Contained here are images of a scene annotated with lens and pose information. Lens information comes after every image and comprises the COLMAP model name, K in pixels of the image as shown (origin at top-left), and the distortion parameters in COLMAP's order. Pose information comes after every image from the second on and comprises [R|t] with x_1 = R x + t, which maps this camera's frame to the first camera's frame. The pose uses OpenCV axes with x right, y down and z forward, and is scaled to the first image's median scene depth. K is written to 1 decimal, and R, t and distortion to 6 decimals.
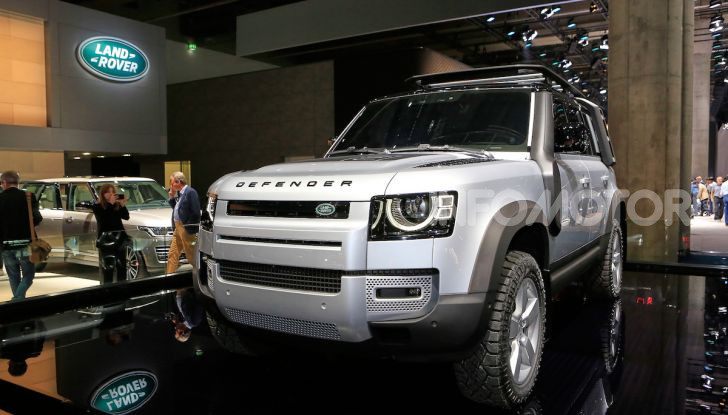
lens RADIAL K [[608.8, 0, 366.8], [0, 608.8, 207.8], [0, 0, 1]] dist [-0.043217, 0.029008]
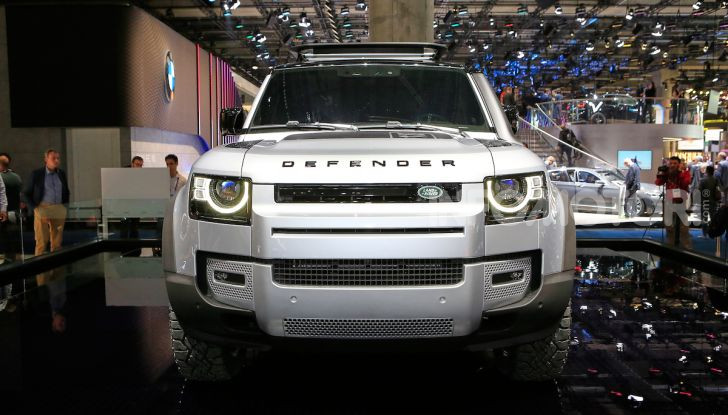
lens RADIAL K [[669.6, 0, 352.4], [0, 669.6, 205.9], [0, 0, 1]] dist [-0.057224, 0.000000]
pose [[0.847039, -0.032891, 0.530512, -0.647582], [0.021699, 0.999391, 0.027314, -0.006275], [-0.531087, -0.011624, 0.847237, 0.218398]]
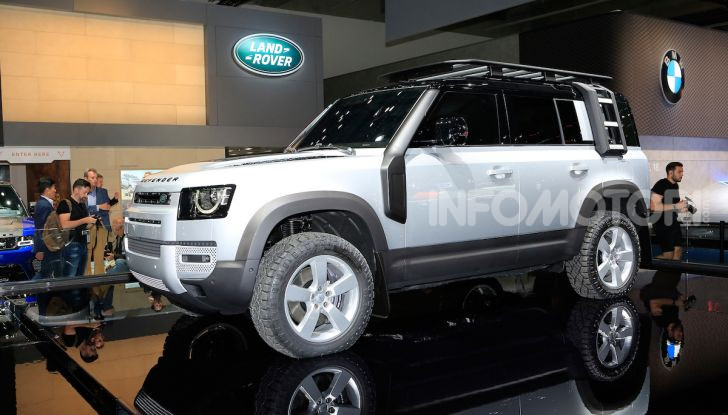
lens RADIAL K [[755.7, 0, 366.8], [0, 755.7, 206.2], [0, 0, 1]] dist [-0.052465, 0.000000]
pose [[0.913426, 0.006831, -0.406947, 0.998017], [-0.006212, 0.999977, 0.002843, 0.013078], [0.406957, -0.000069, 0.913447, -0.359357]]
